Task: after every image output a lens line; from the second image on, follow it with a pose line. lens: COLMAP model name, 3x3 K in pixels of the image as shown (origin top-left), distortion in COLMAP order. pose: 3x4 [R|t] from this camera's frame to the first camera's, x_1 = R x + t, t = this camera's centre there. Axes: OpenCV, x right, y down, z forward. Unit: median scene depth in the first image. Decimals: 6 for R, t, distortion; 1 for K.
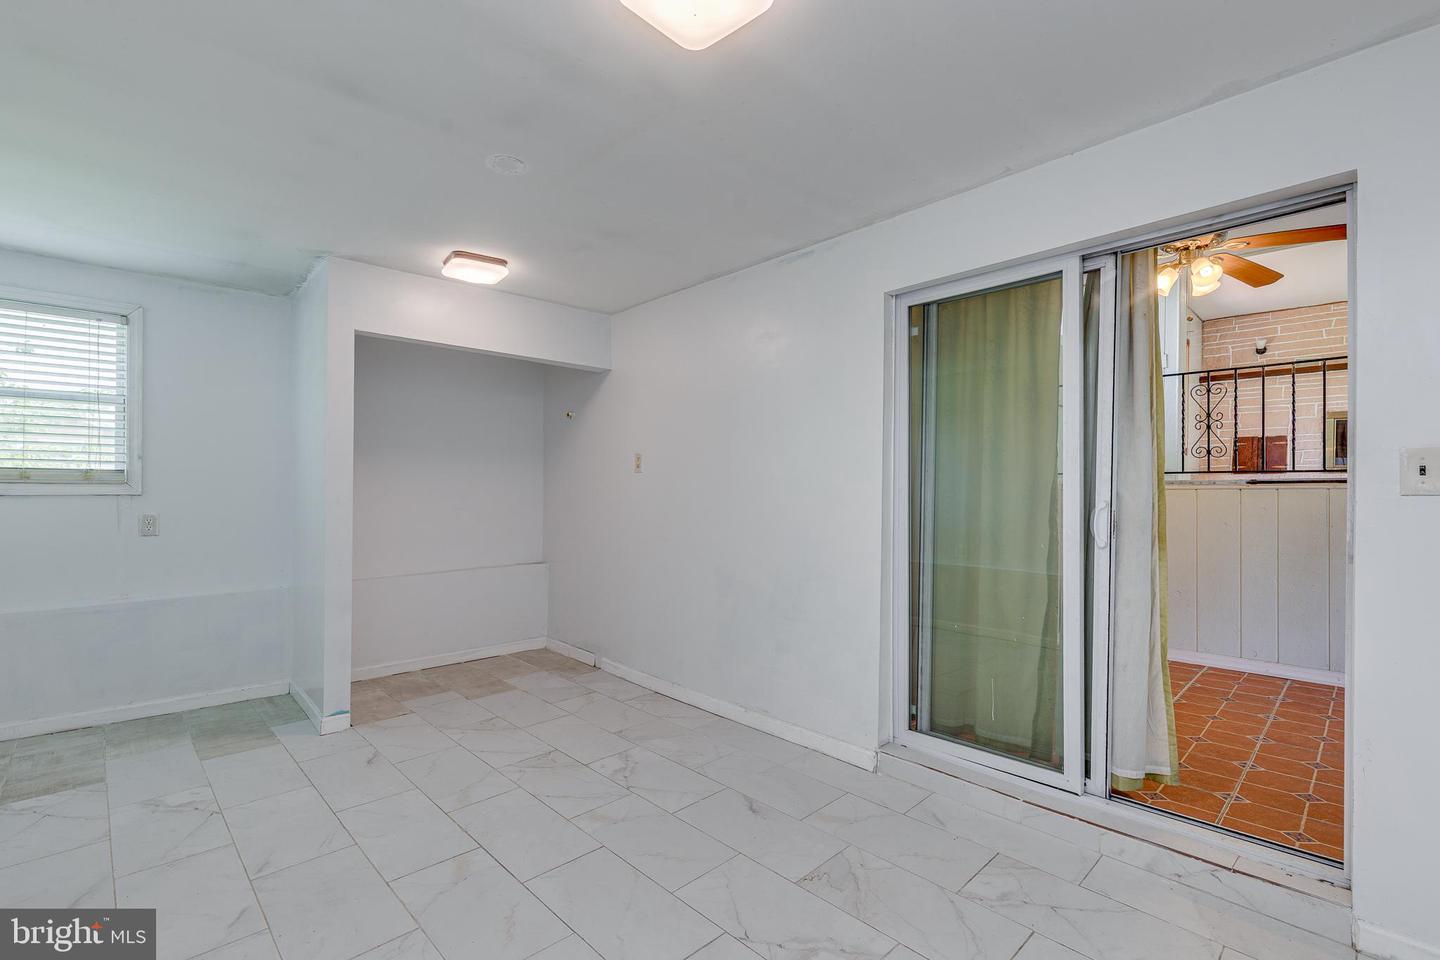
lens RADIAL K [[662.8, 0, 716.8], [0, 662.8, 480.7], [0, 0, 1]] dist [0.007156, -0.000289]
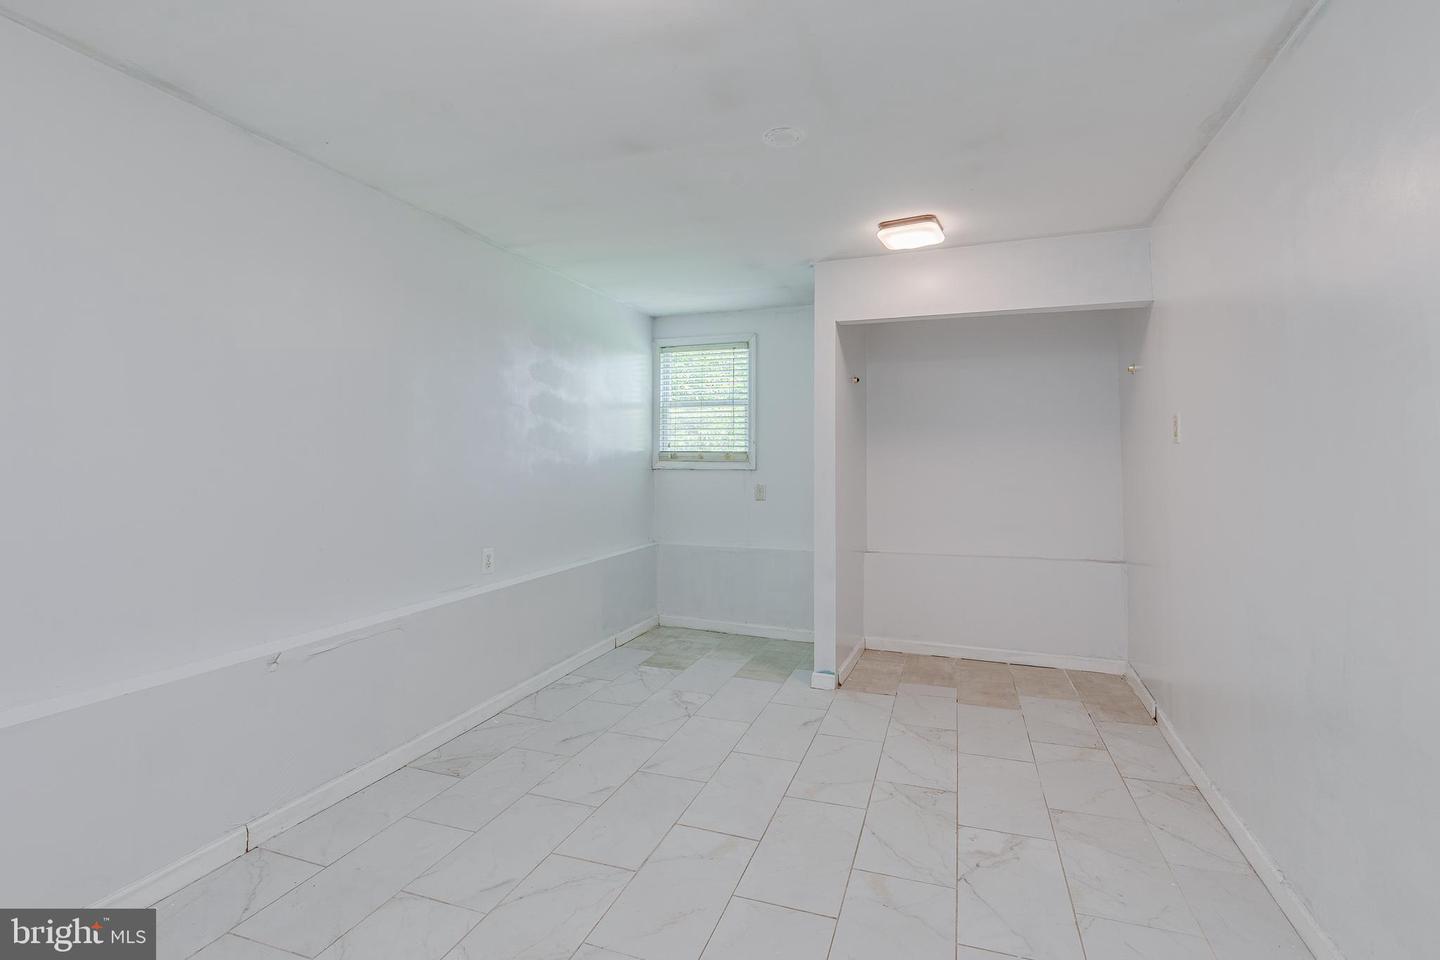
lens RADIAL K [[666.7, 0, 723.7], [0, 666.7, 415.9], [0, 0, 1]] dist [0.008433, -0.000031]
pose [[0.447531, -0.063501, -0.892011, 0.343572], [0.007427, 0.997705, -0.067298, 0.002740], [0.894237, 0.023493, 0.446976, 0.335722]]
